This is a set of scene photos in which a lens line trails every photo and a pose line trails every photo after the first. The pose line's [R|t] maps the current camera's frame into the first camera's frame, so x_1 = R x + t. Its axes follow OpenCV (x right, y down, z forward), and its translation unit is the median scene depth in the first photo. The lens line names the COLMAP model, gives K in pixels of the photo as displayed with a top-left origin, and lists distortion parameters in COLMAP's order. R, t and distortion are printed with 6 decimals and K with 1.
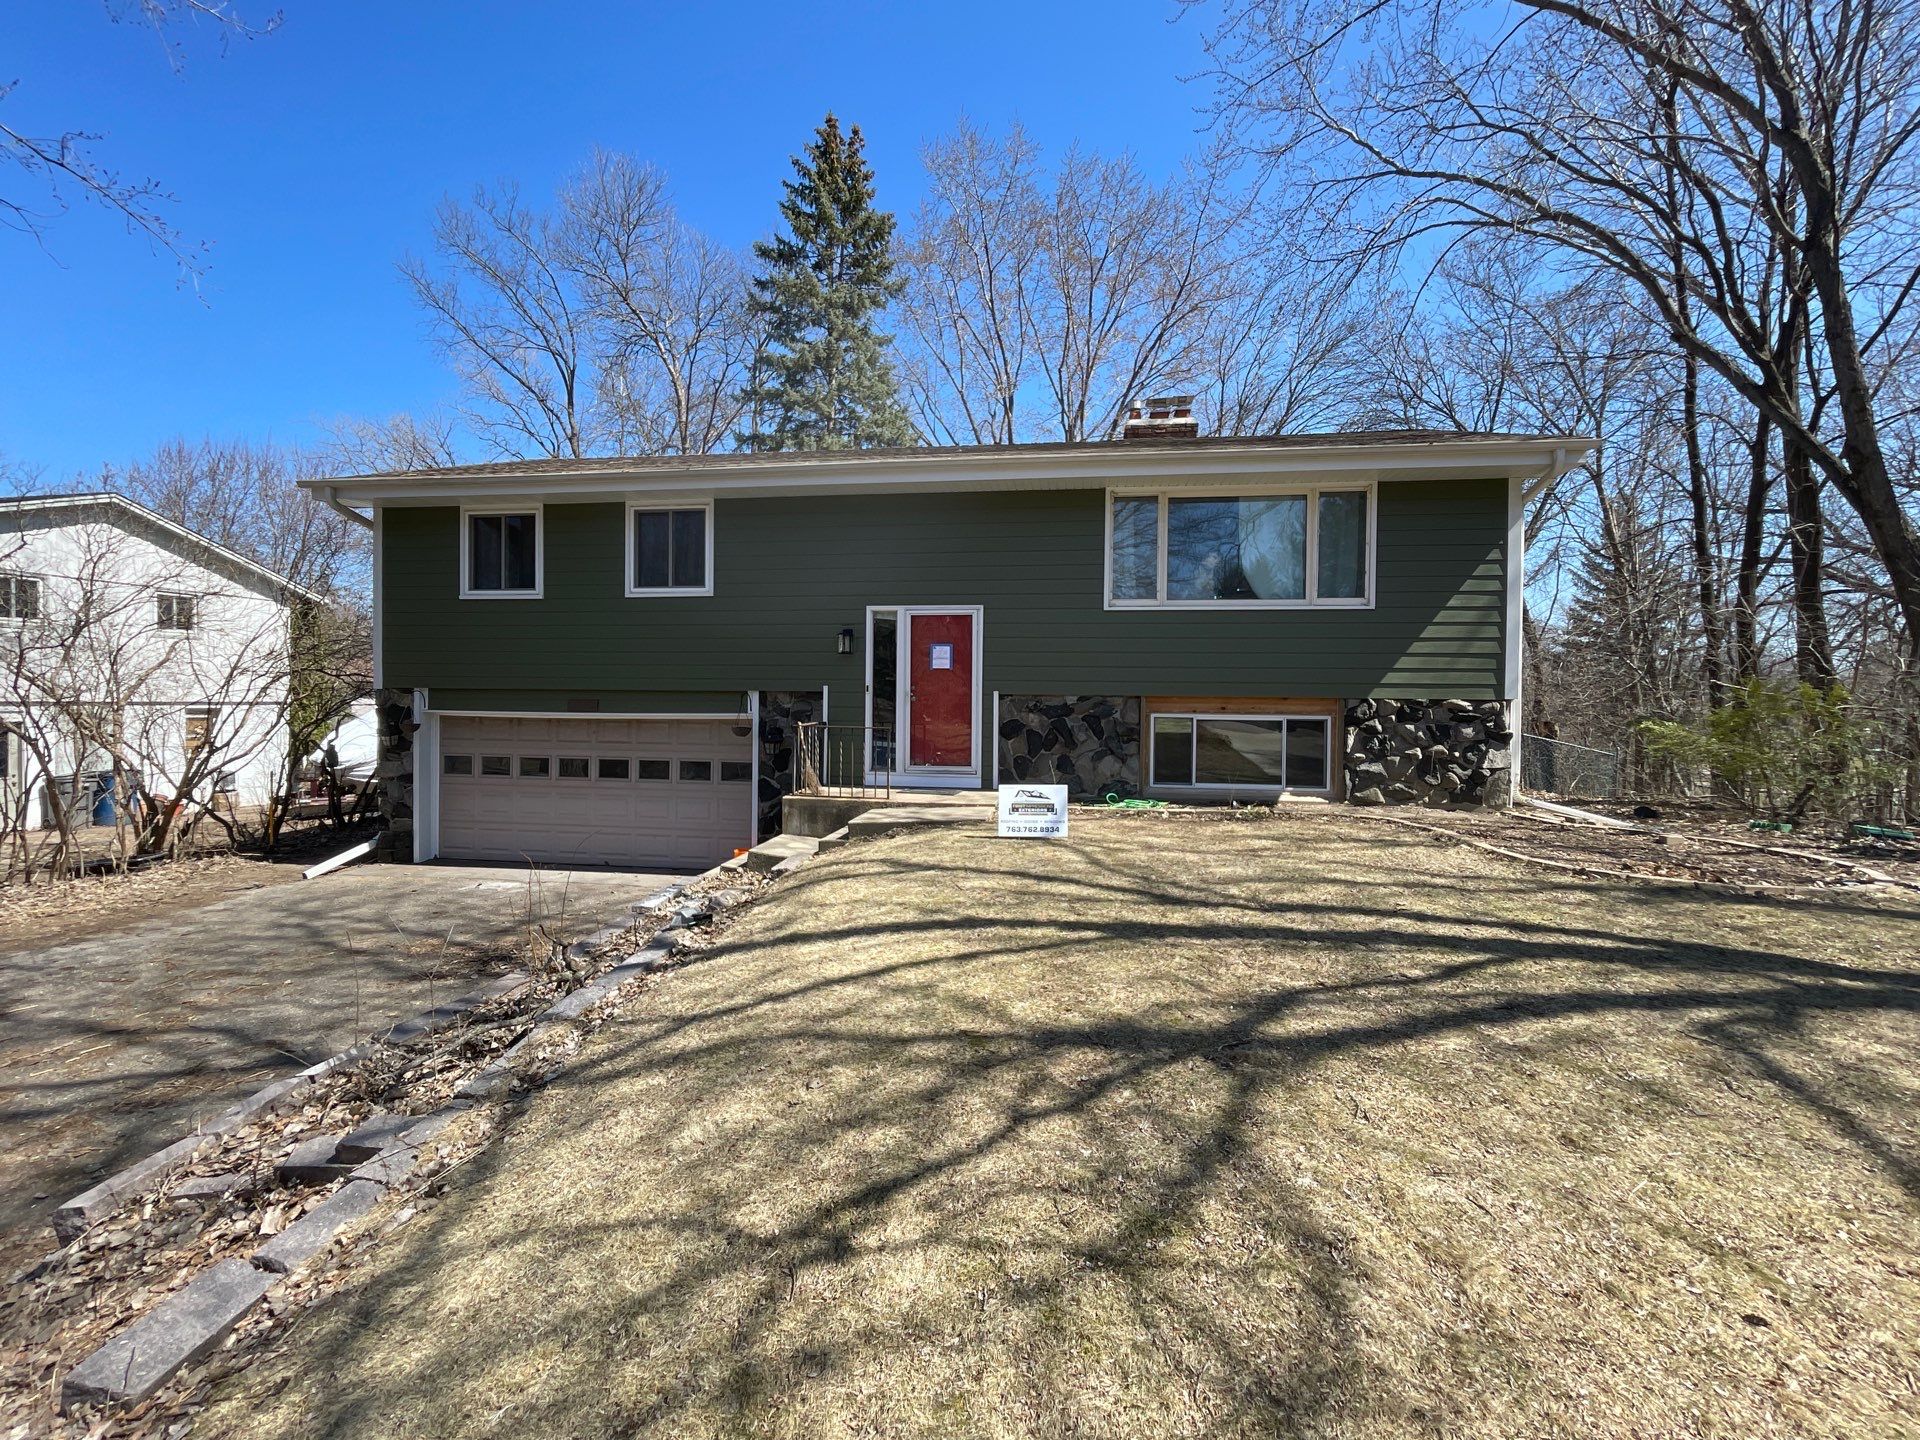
lens RADIAL K [[853.3, 0, 951.1], [0, 853.3, 711.5], [0, 0, 1]] dist [-0.009073, 0.001745]
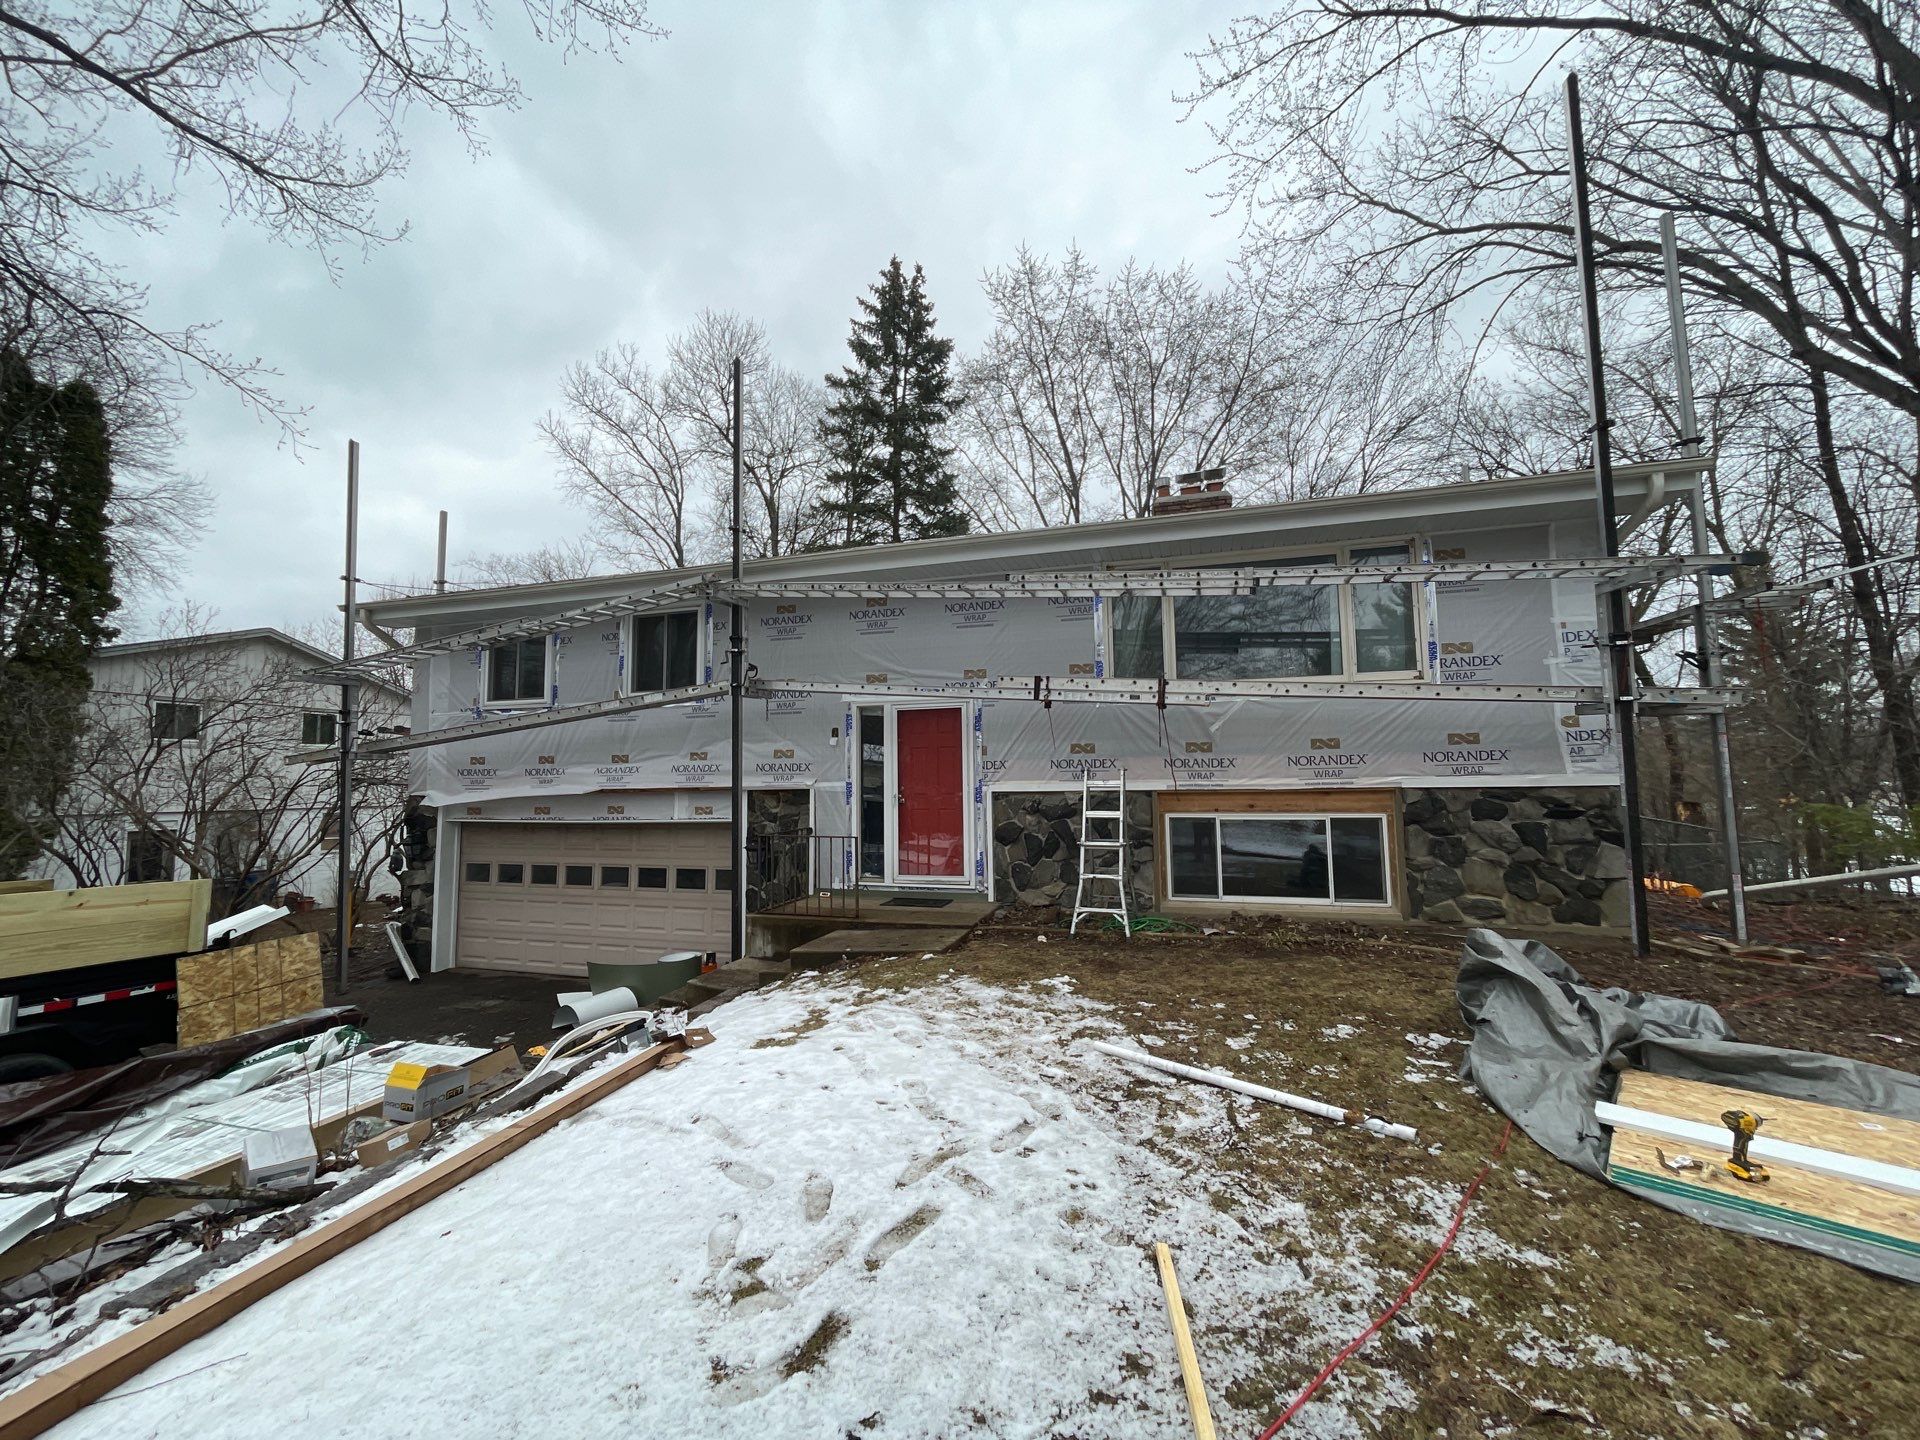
lens RADIAL K [[780.0, 0, 958.5], [0, 780.0, 715.8], [0, 0, 1]] dist [-0.008310, -0.002274]
pose [[0.989037, -0.034256, -0.143637, 0.130113], [0.019297, 0.994361, -0.104275, -0.016192], [0.146399, 0.100360, 0.984121, 0.167977]]
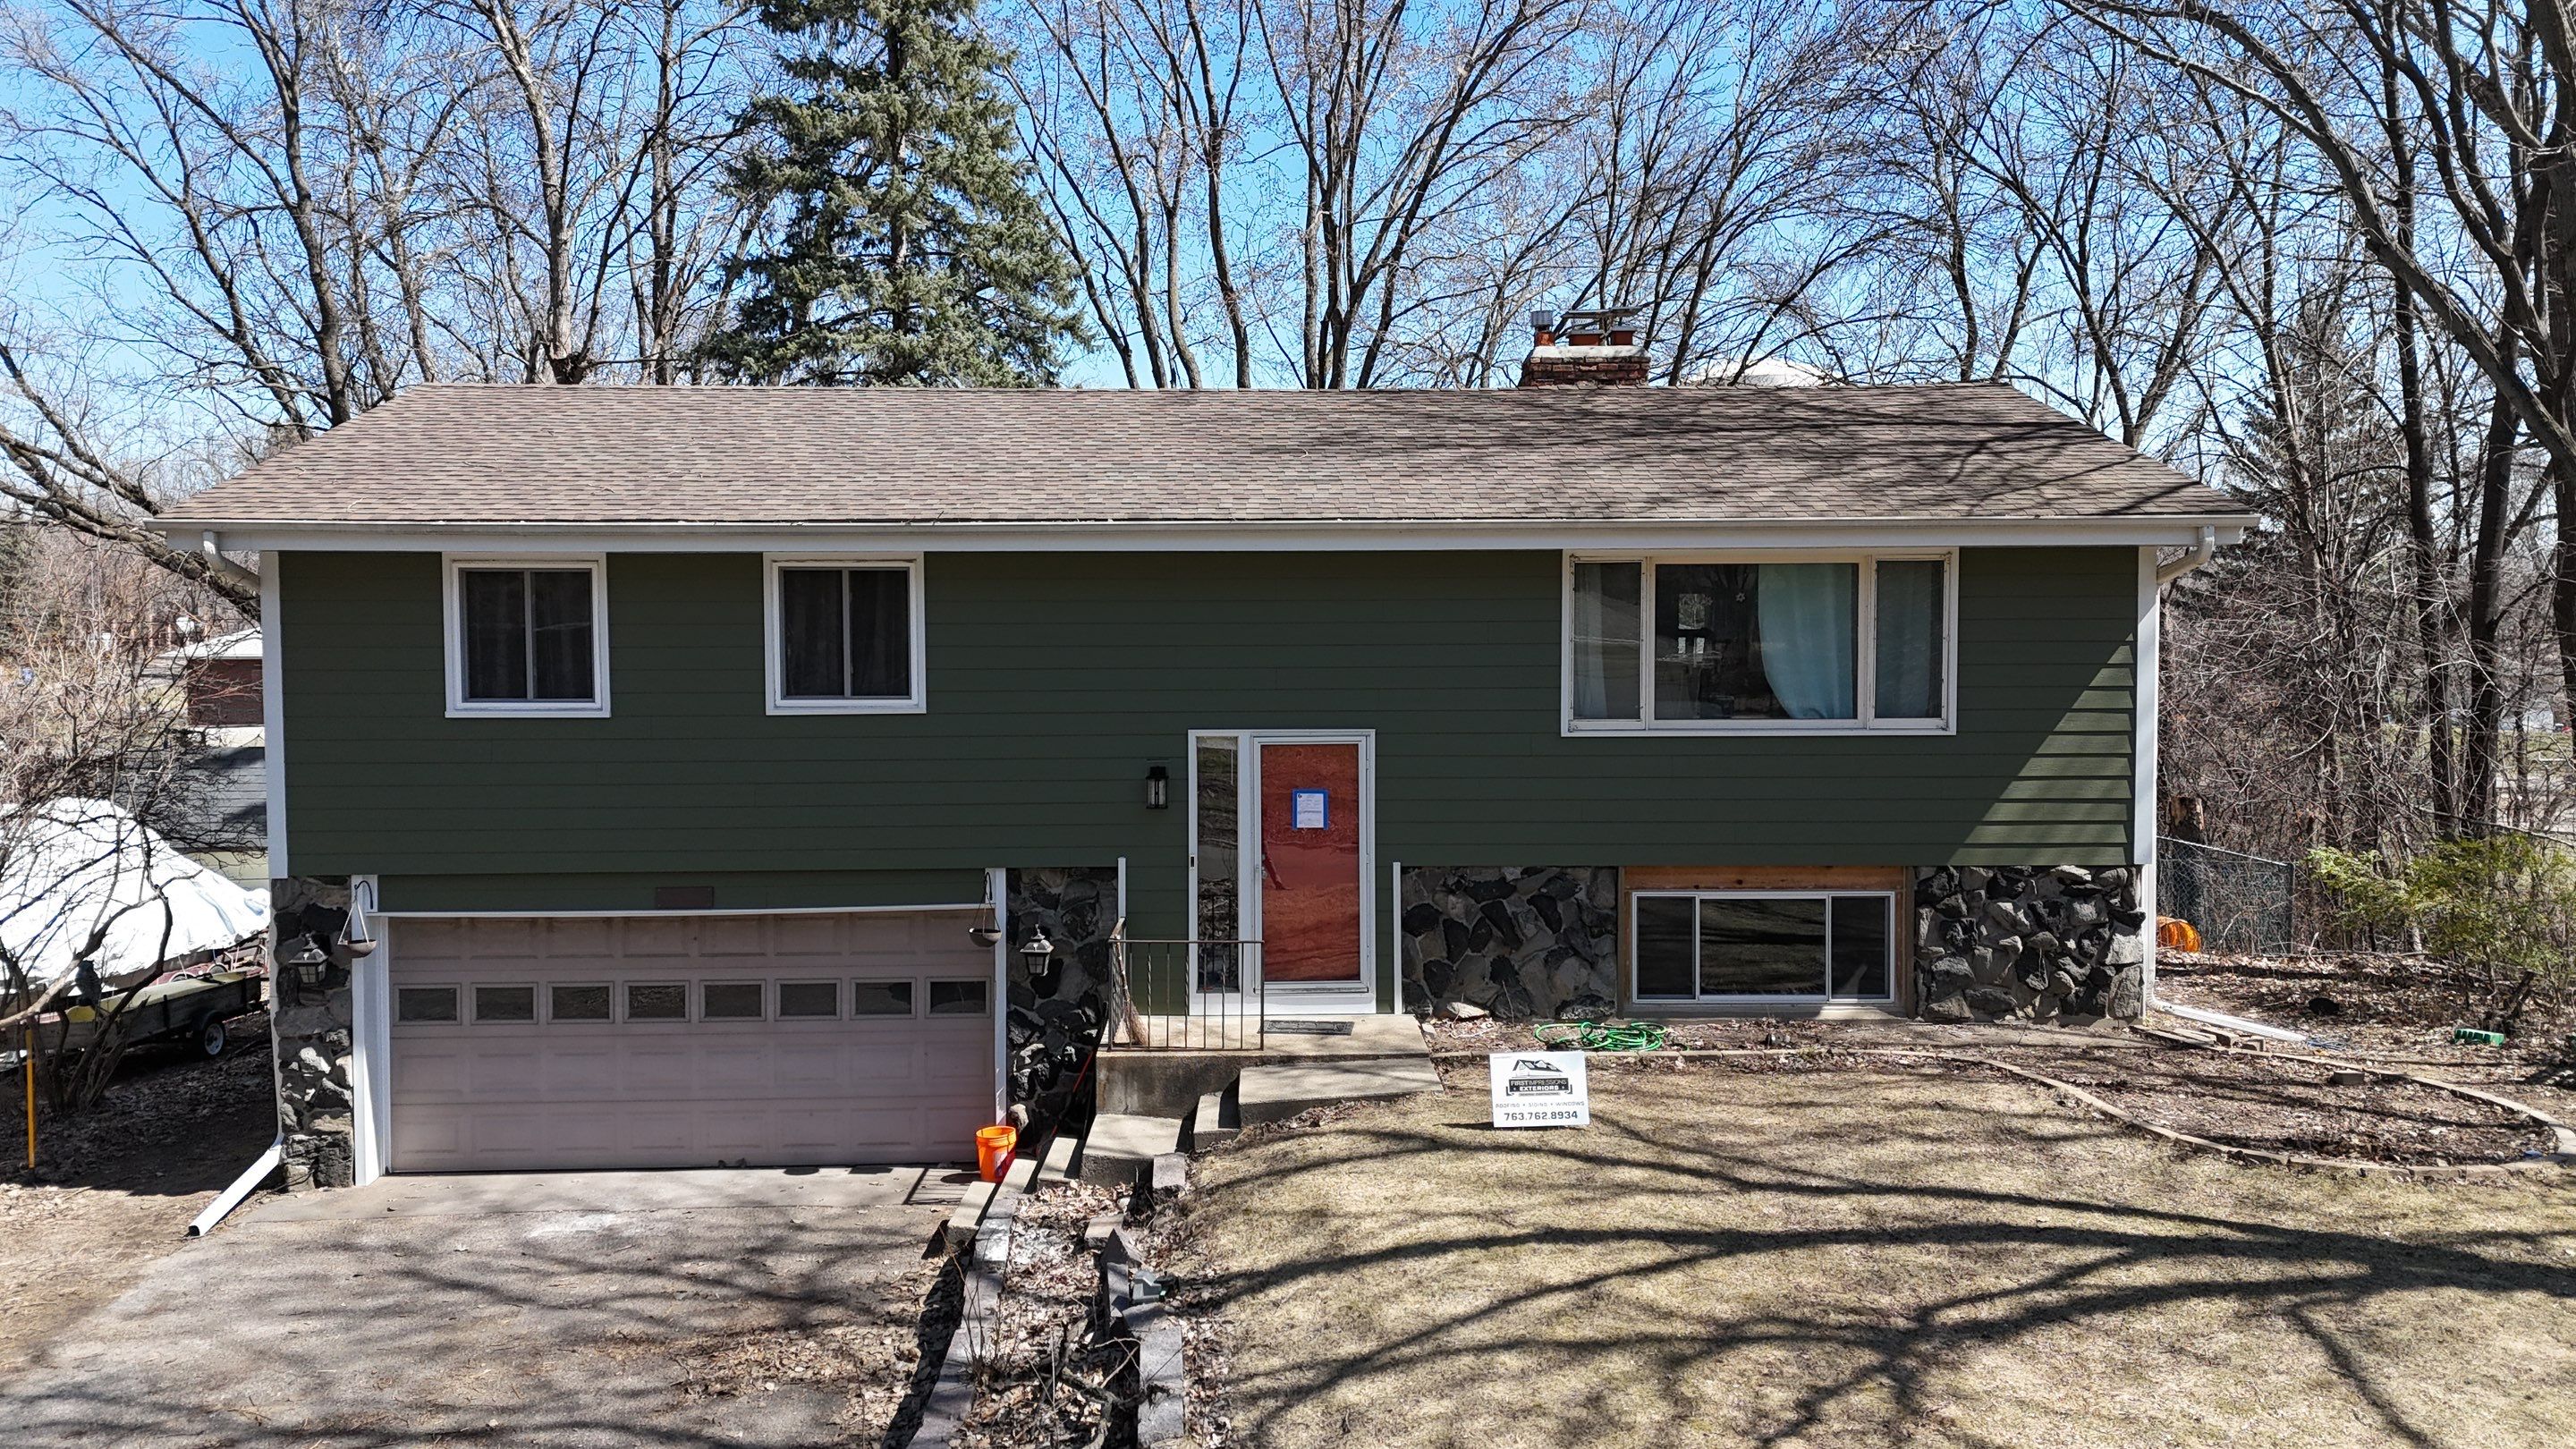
lens RADIAL K [[1887.8, 0, 1276.2], [0, 1887.8, 712.8], [0, 0, 1]] dist [0.050701, -0.017057]
pose [[0.985395, -0.021913, 0.168868, -0.252201], [0.017601, 0.999481, 0.026994, -0.162276], [-0.169372, -0.023627, 0.985269, -0.346639]]
